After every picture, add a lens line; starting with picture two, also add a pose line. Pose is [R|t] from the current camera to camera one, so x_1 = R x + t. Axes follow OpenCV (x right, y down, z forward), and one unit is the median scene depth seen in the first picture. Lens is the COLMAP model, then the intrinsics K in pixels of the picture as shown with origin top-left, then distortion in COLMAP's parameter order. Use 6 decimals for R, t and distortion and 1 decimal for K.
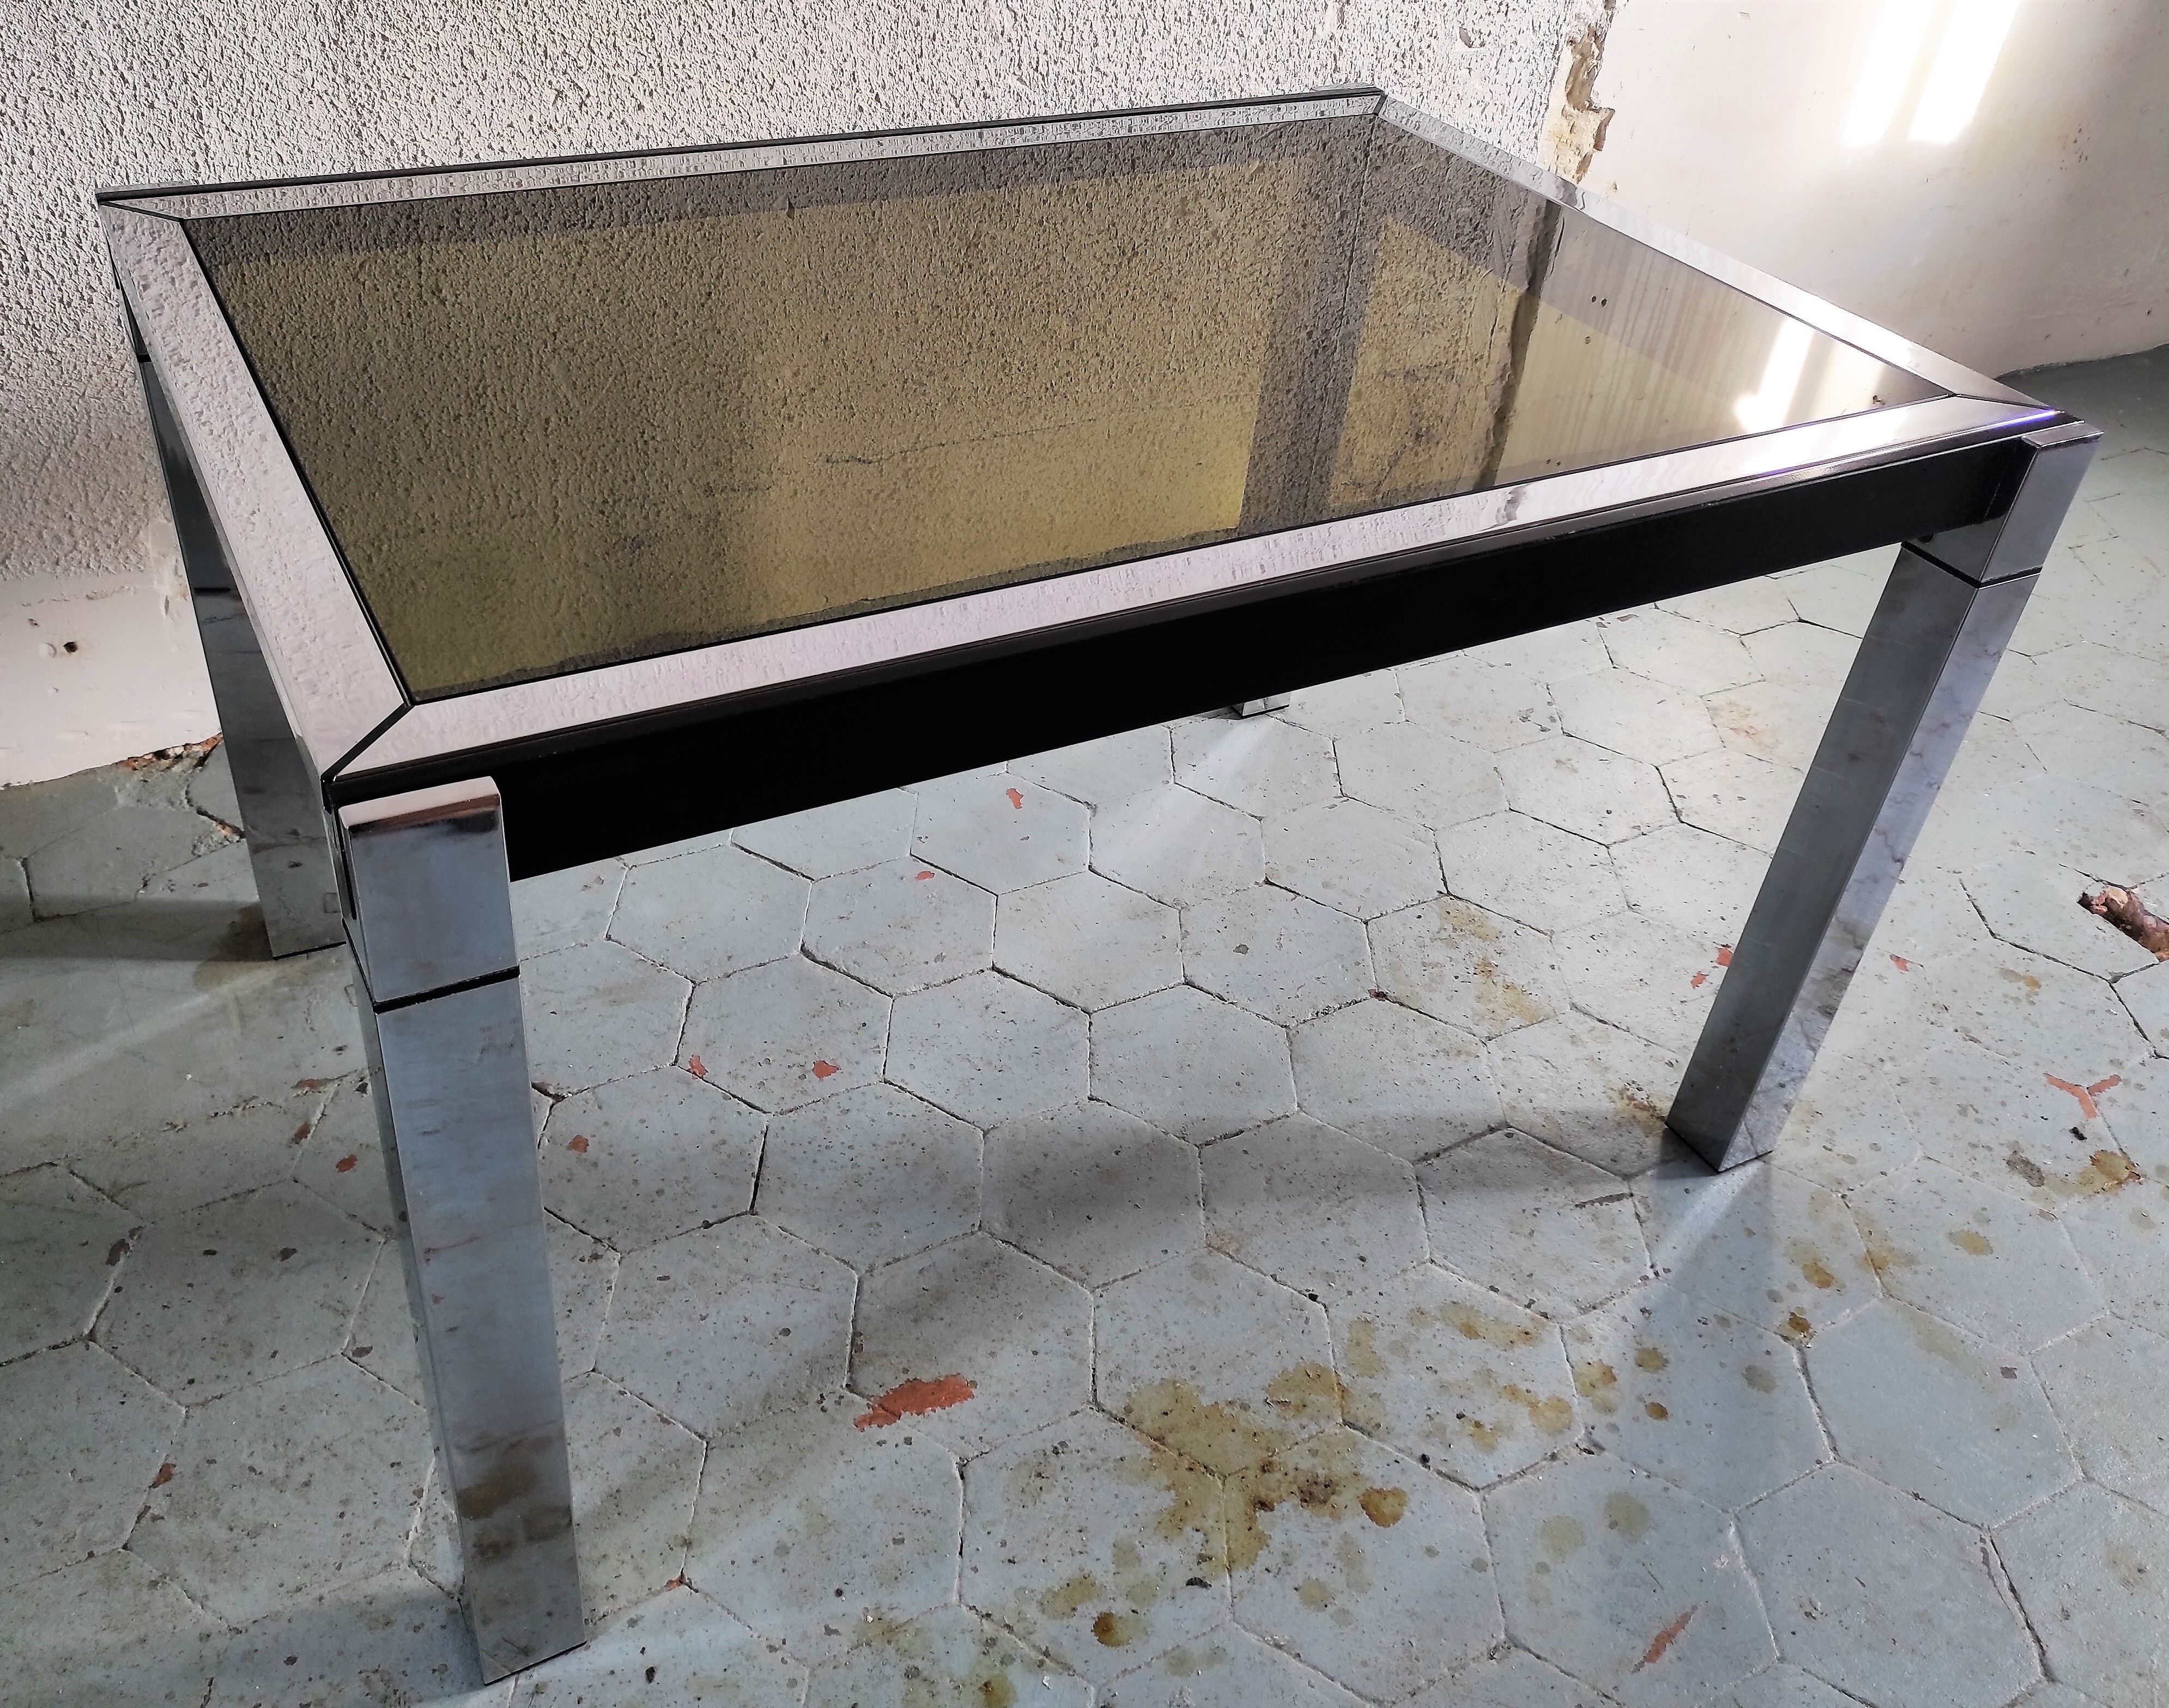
lens RADIAL K [[1862.9, 0, 1006.2], [0, 1862.9, 803.4], [0, 0, 1]] dist [0.059096, -0.071466]
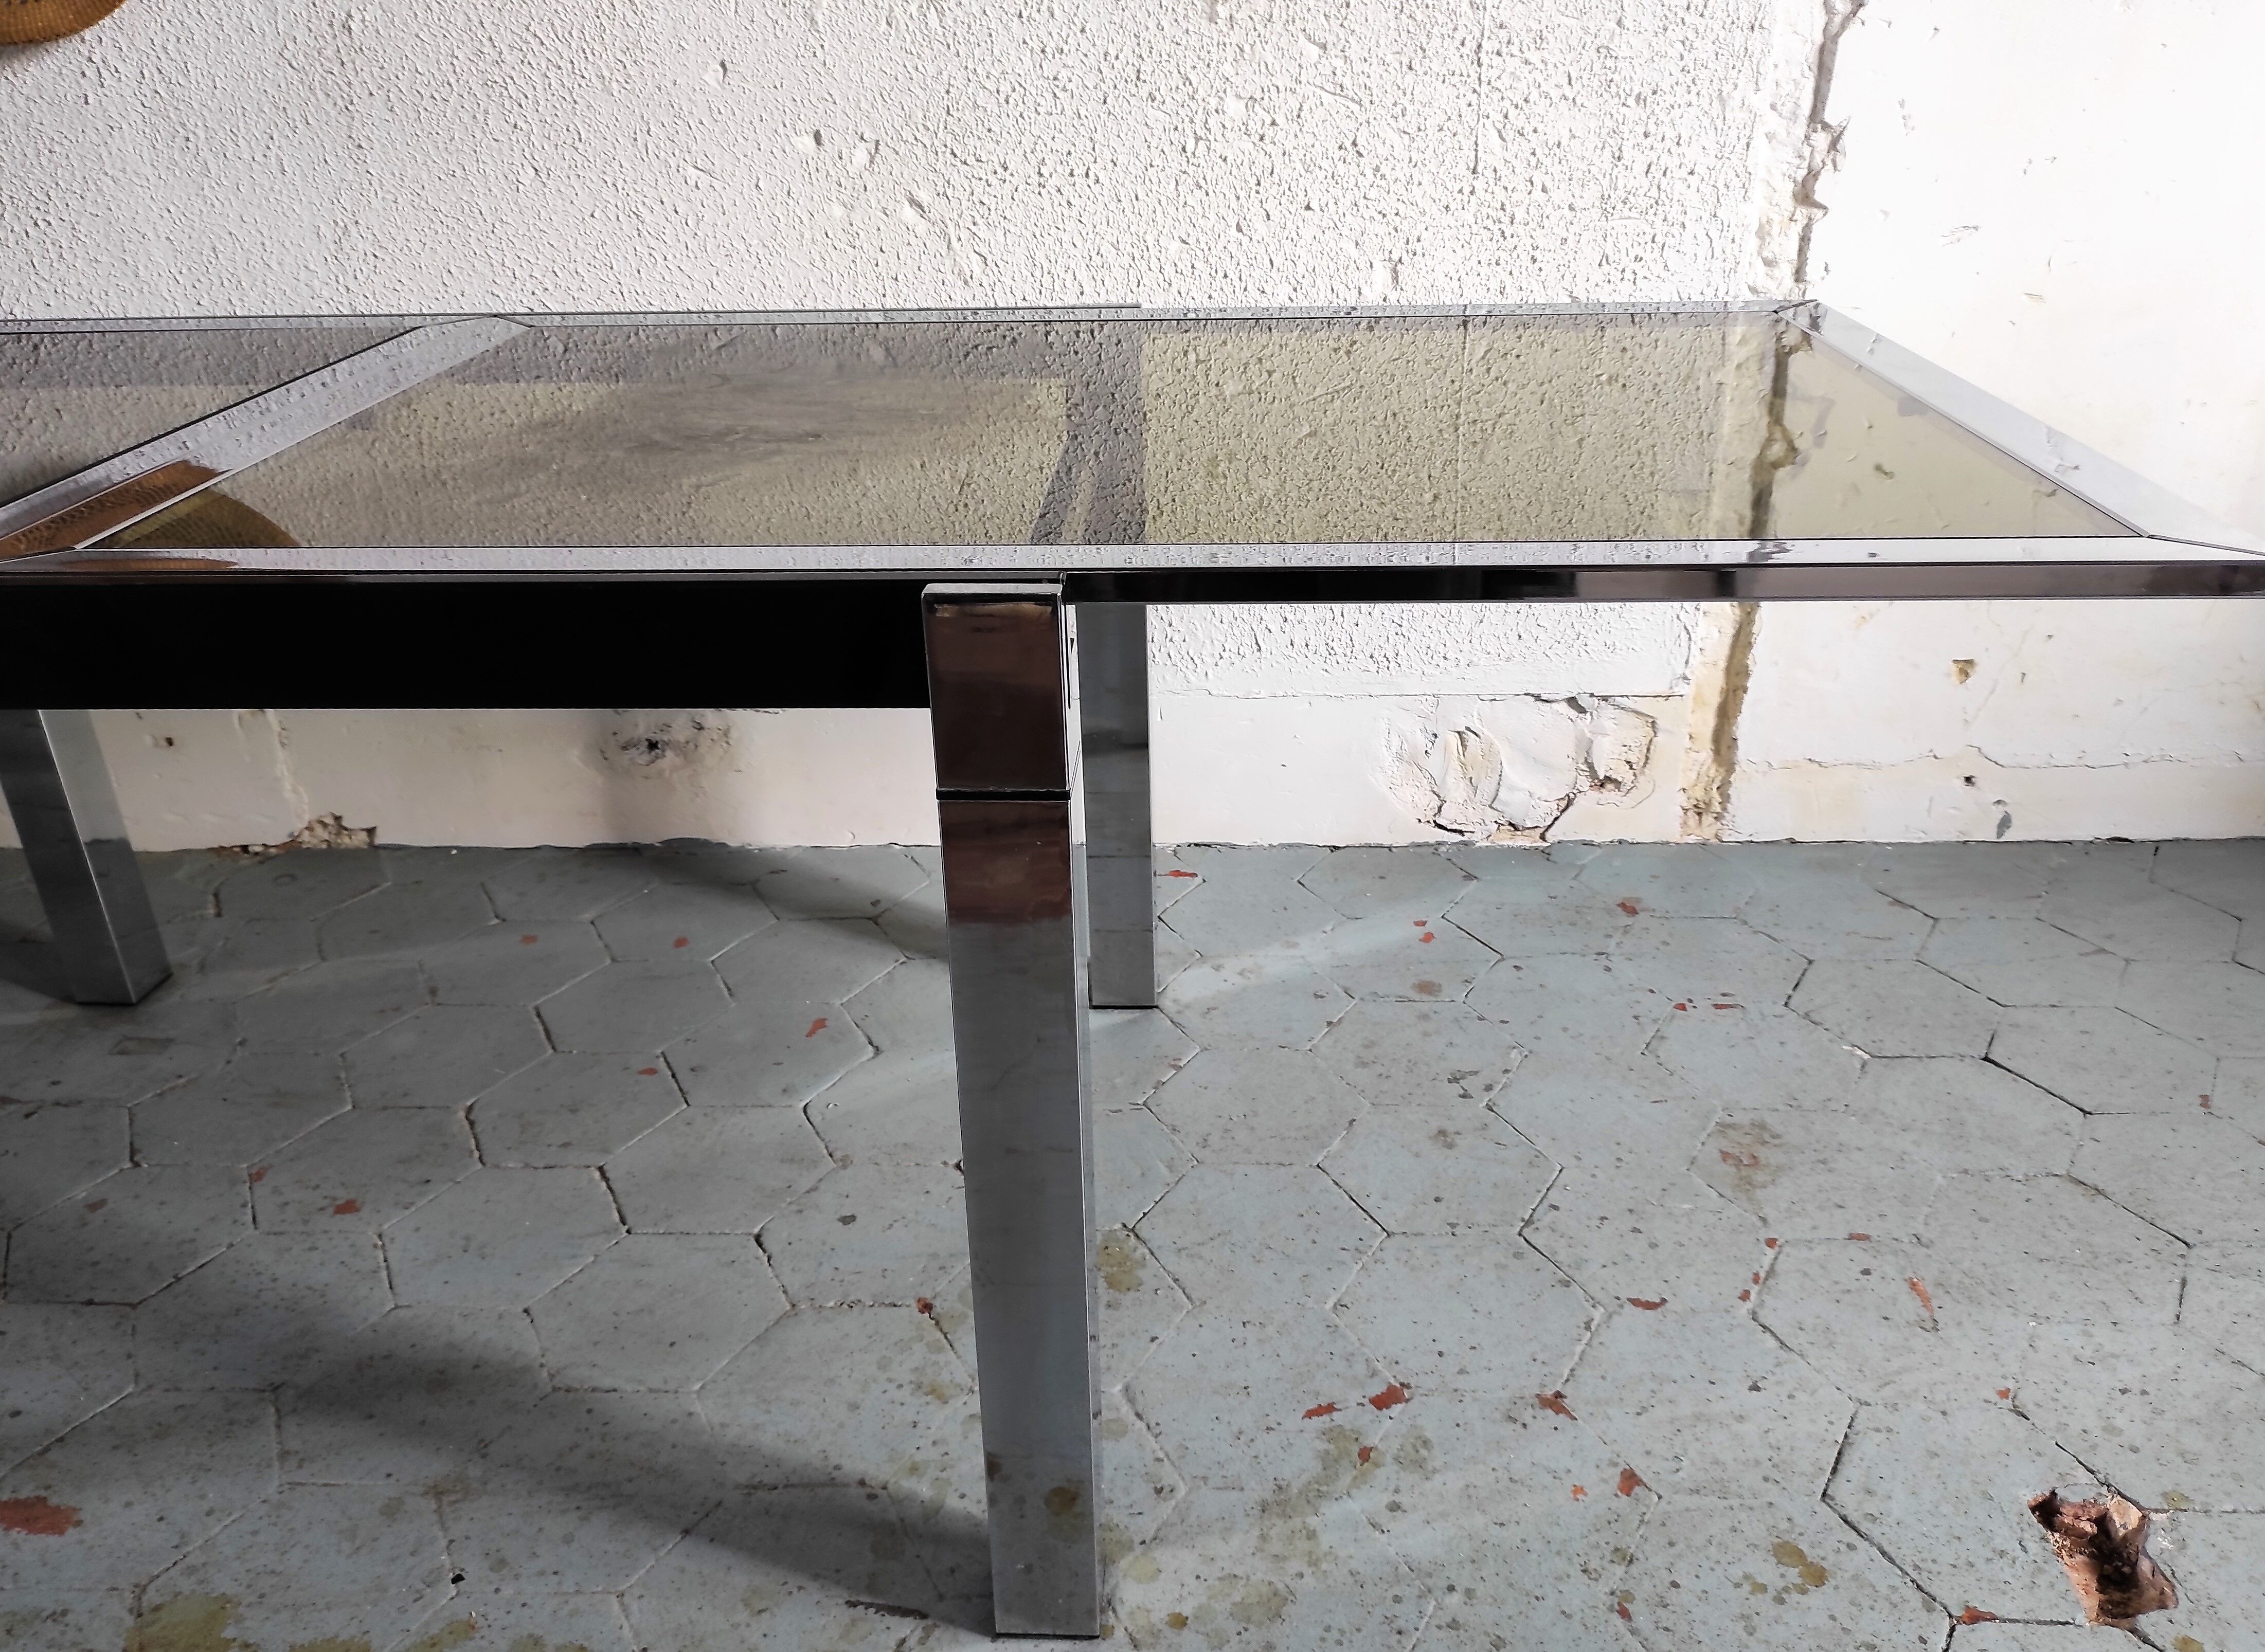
lens RADIAL K [[1752.2, 0, 1138.7], [0, 1752.2, 851.5], [0, 0, 1]] dist [0.046820, -0.053250]
pose [[0.859999, 0.141787, -0.490203, 0.700824], [-0.230666, 0.964894, -0.125587, -0.017993], [0.455187, 0.221078, 0.862513, 0.354727]]
